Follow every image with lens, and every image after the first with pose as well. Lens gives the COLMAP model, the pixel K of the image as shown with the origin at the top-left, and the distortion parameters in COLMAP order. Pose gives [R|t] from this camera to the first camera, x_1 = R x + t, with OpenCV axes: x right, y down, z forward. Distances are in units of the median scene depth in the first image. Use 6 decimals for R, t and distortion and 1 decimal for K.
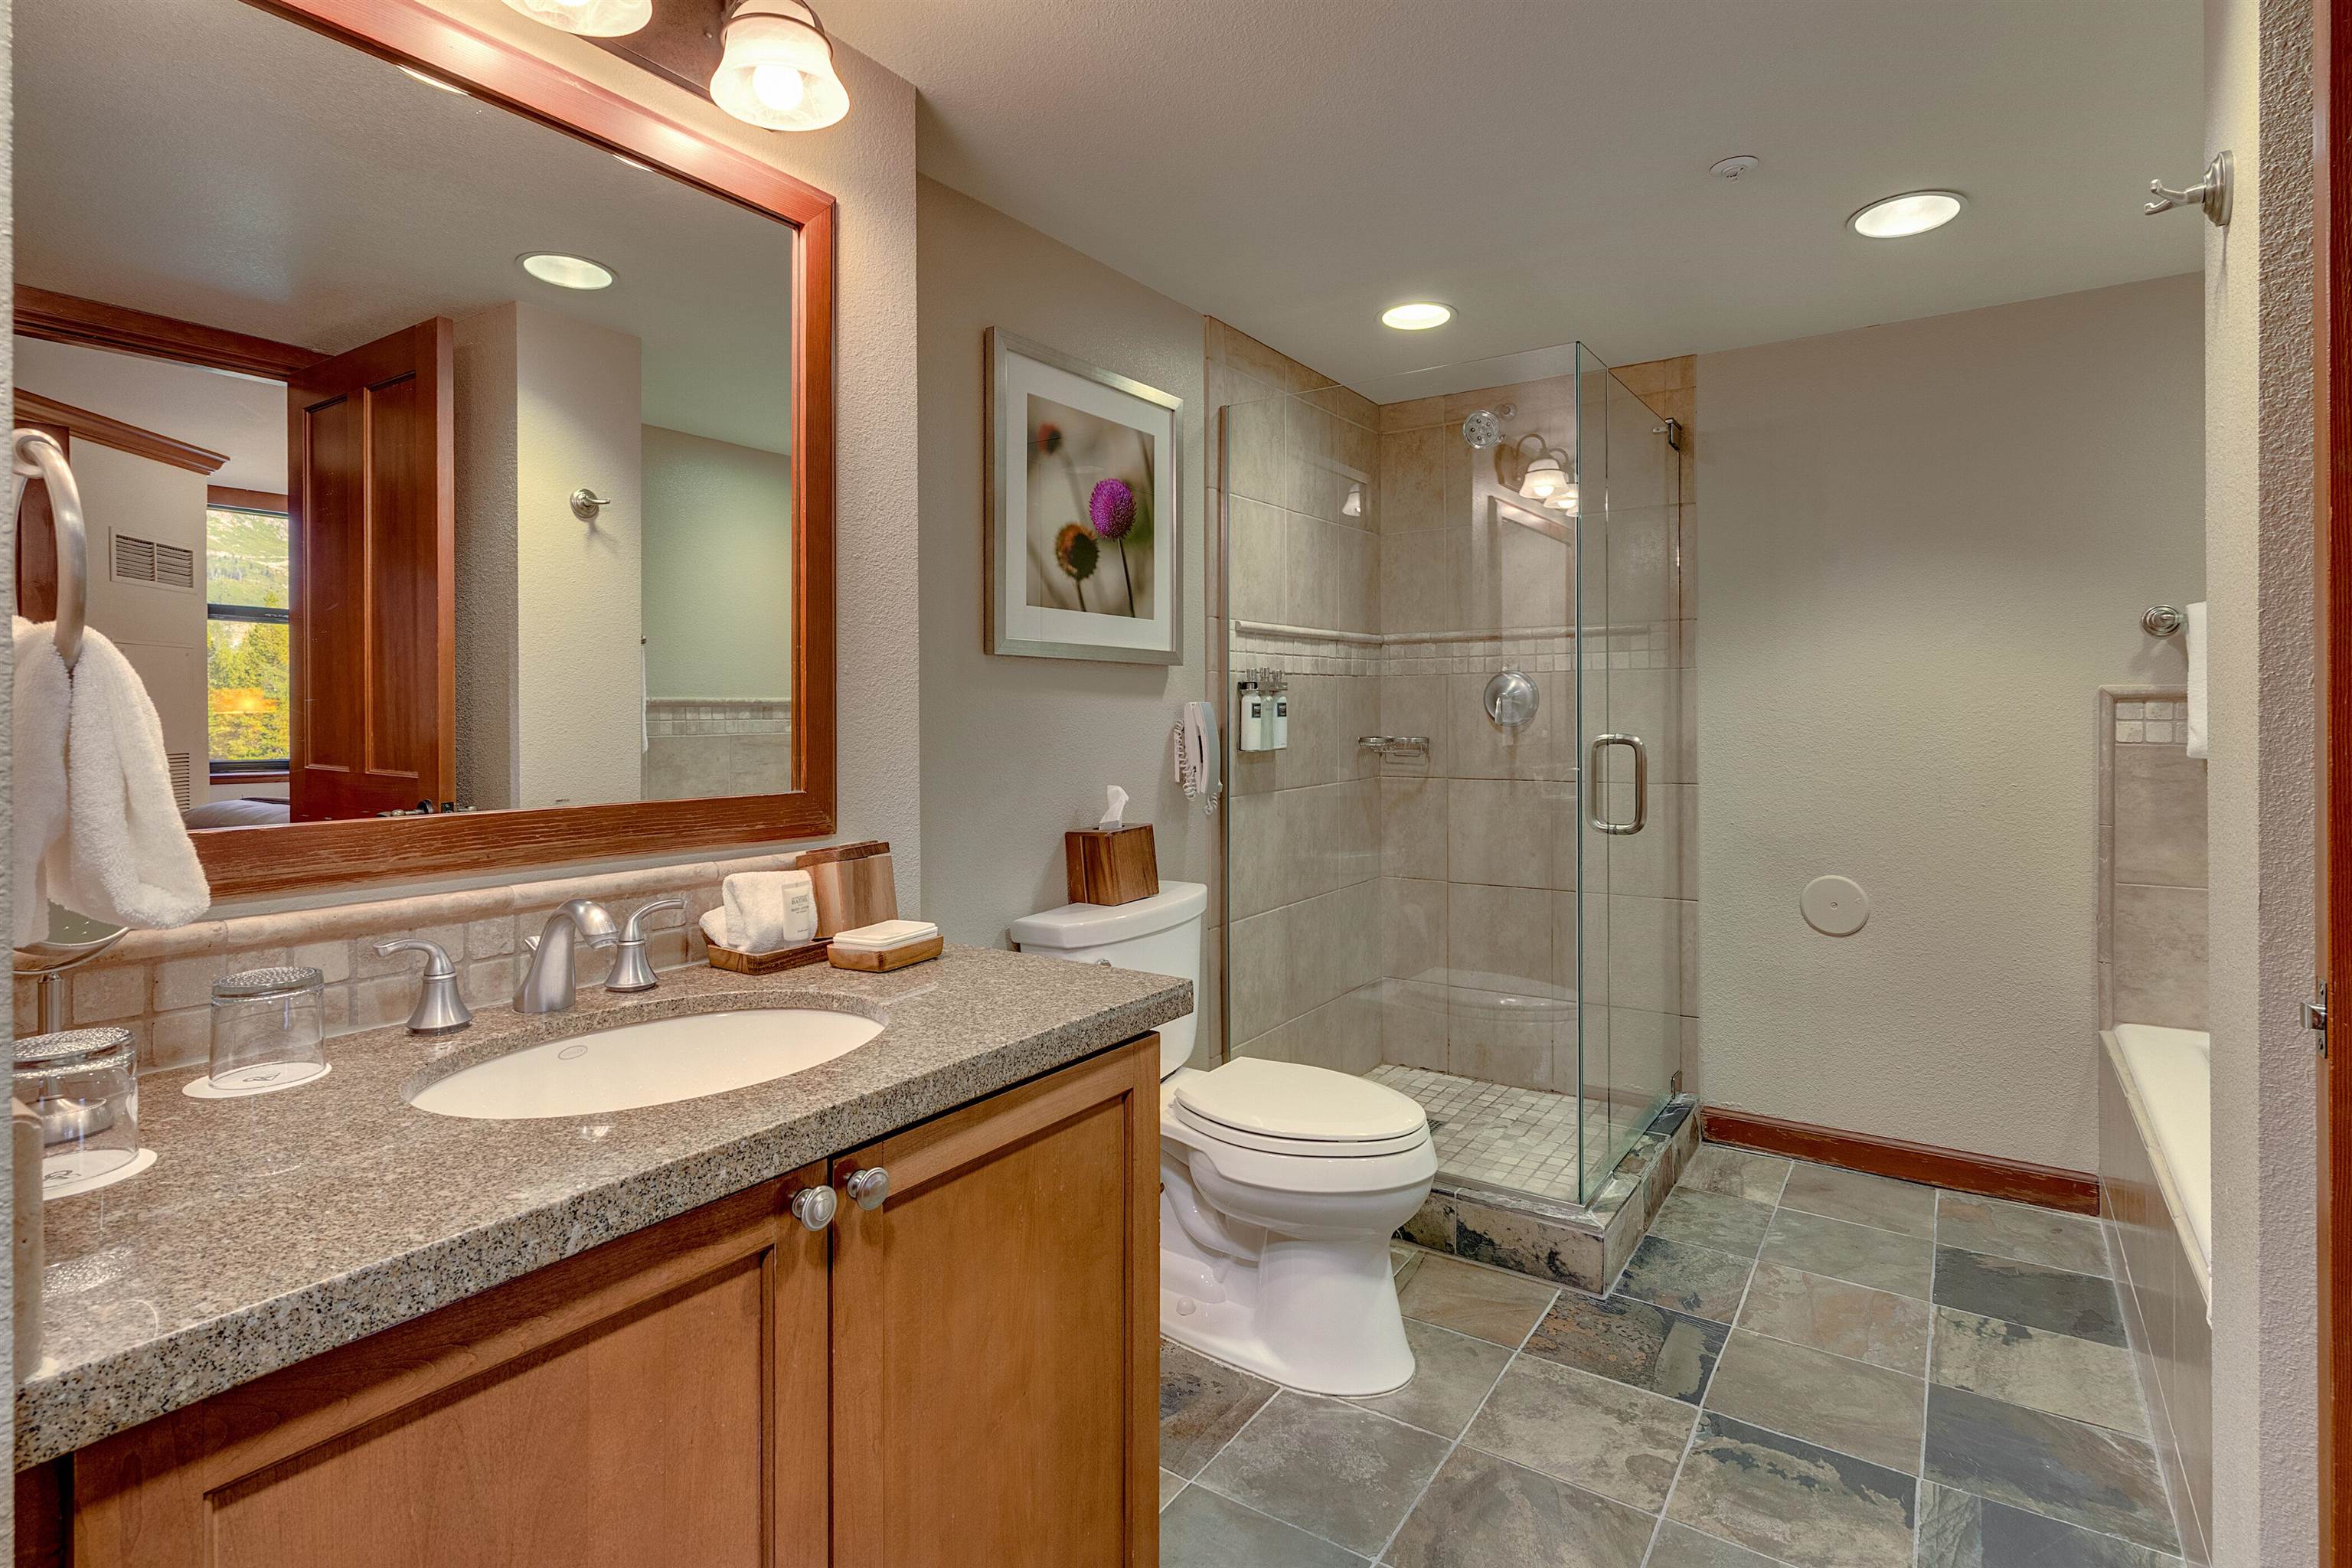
lens RADIAL K [[1160.5, 0, 1172.4], [0, 1160.5, 741.0], [0, 0, 1]] dist [-0.000599, 0.000877]
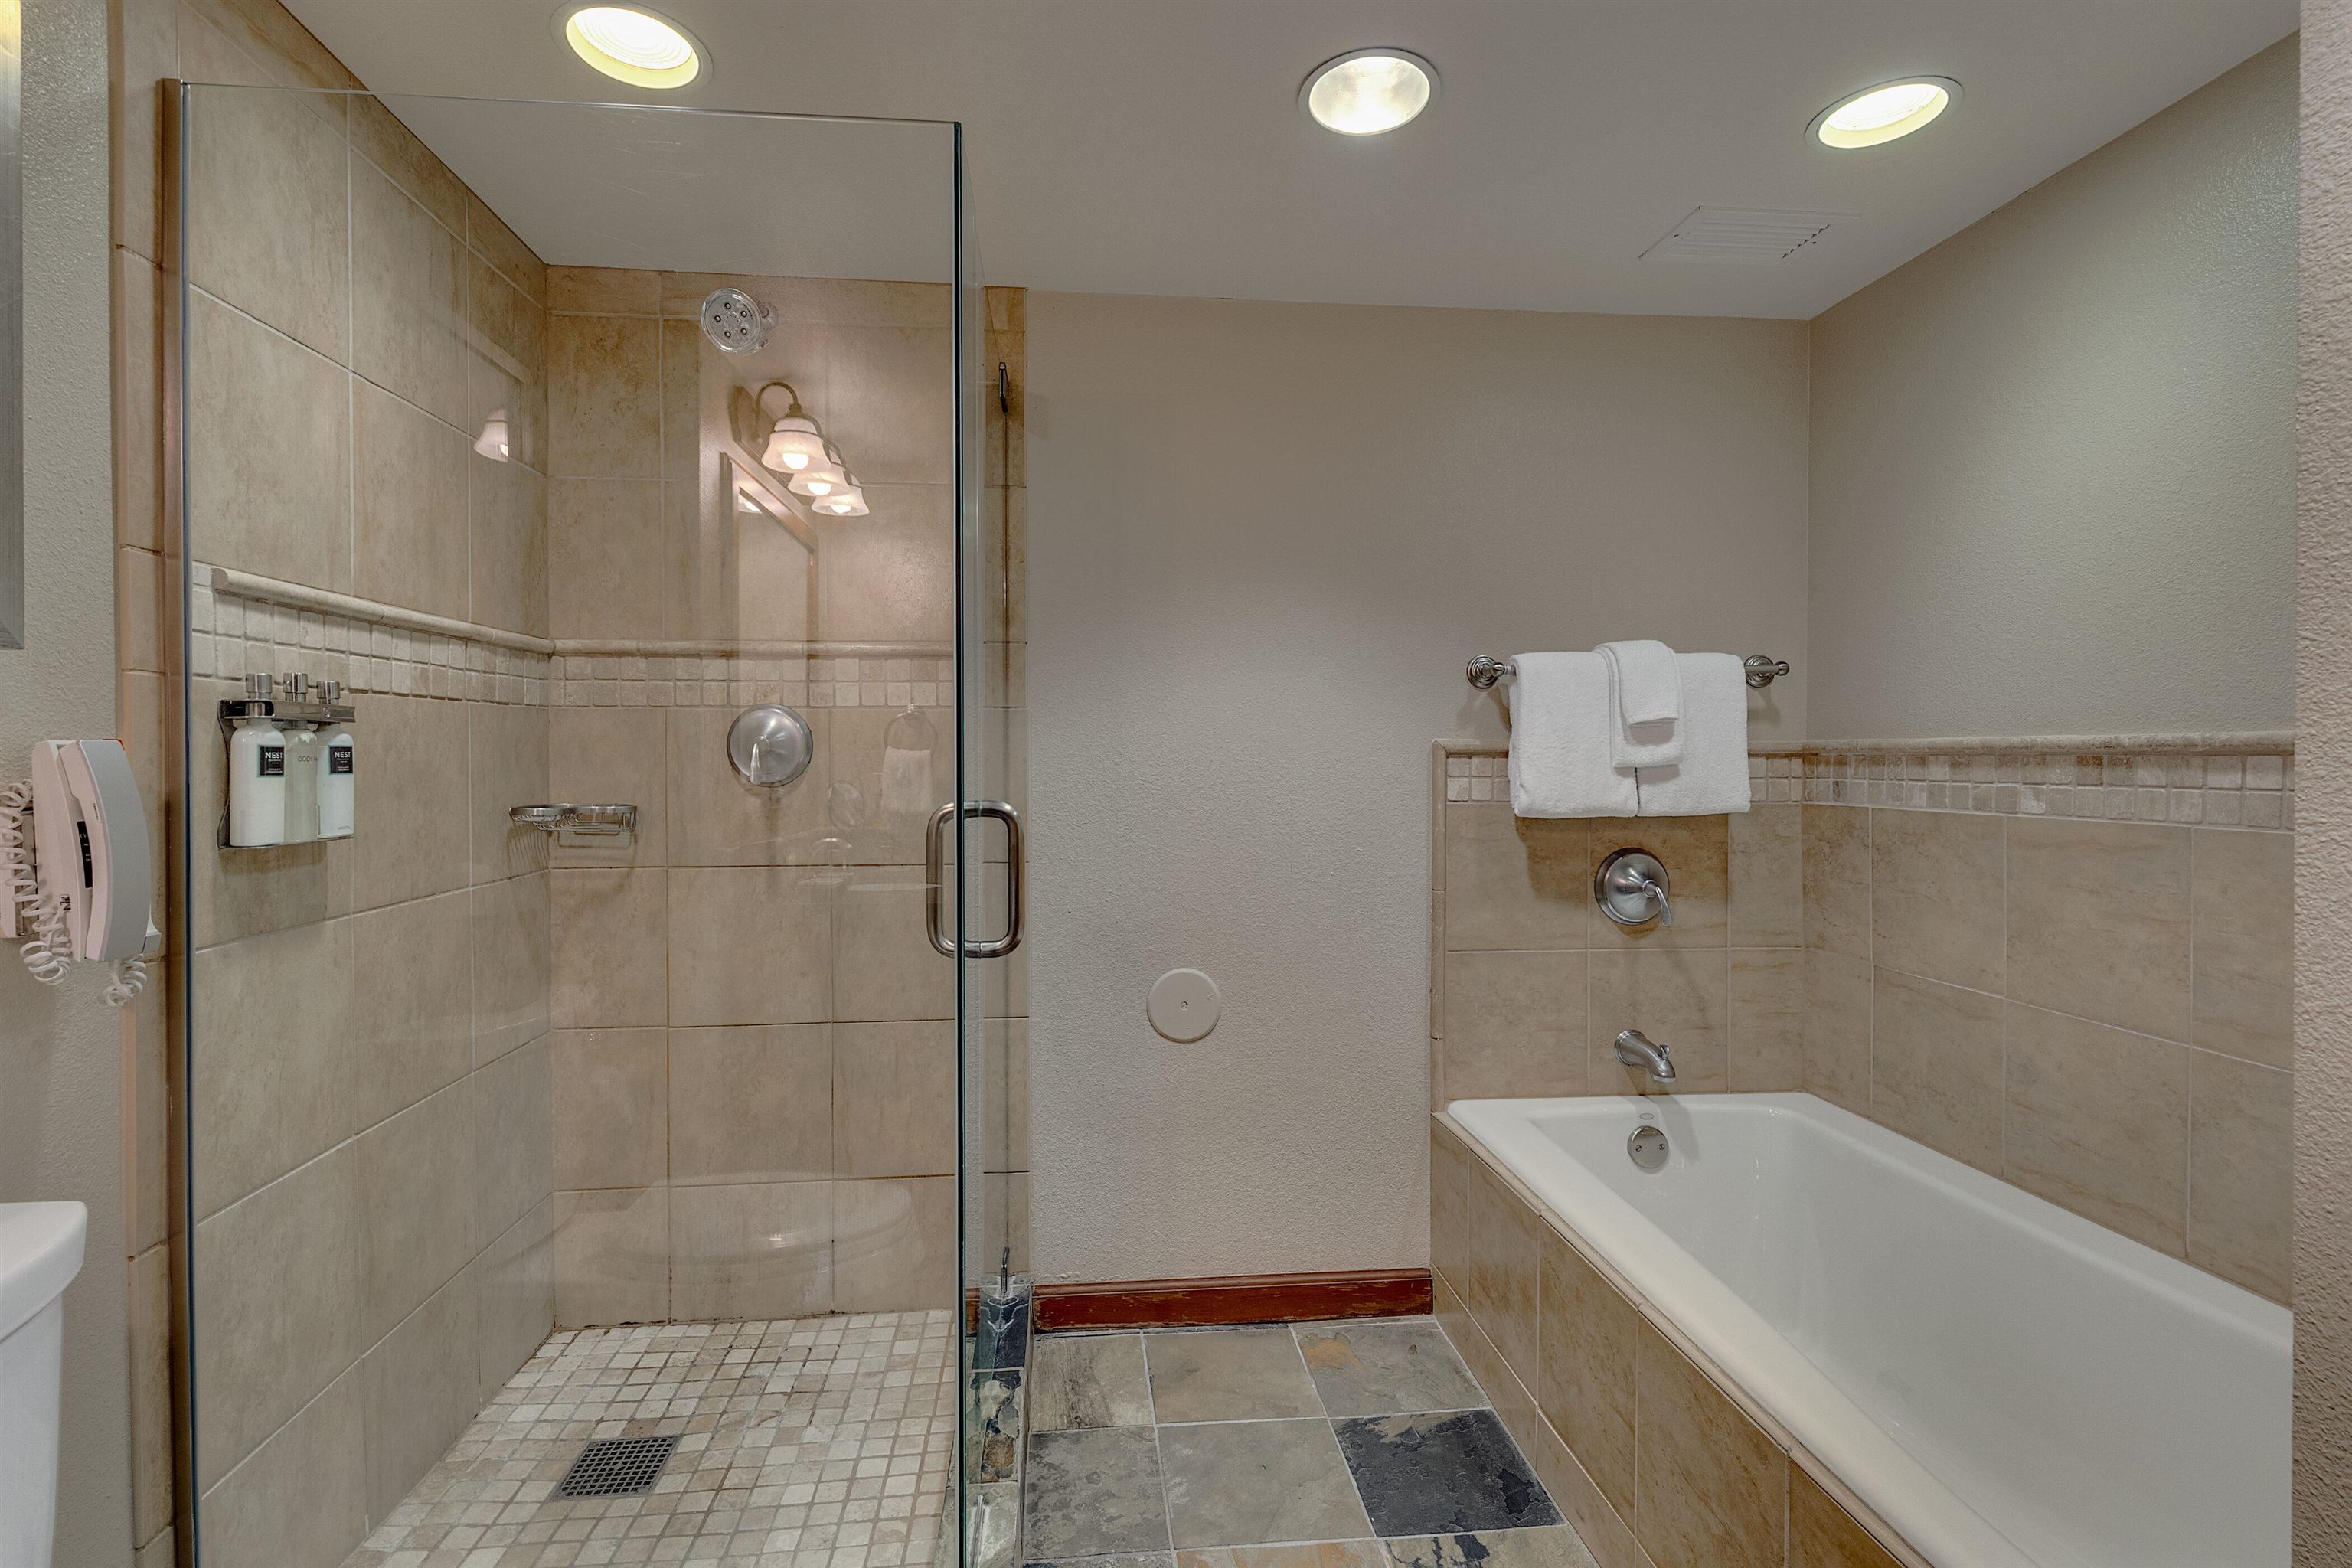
lens RADIAL K [[1134.1, 0, 1176.6], [0, 1134.1, 771.9], [0, 0, 1]] dist [-0.000106, -0.000127]
pose [[0.763182, -0.000780, 0.646183, 0.052667], [0.011795, 0.999849, -0.012724, -0.011062], [-0.646076, 0.017333, 0.763076, 0.385913]]
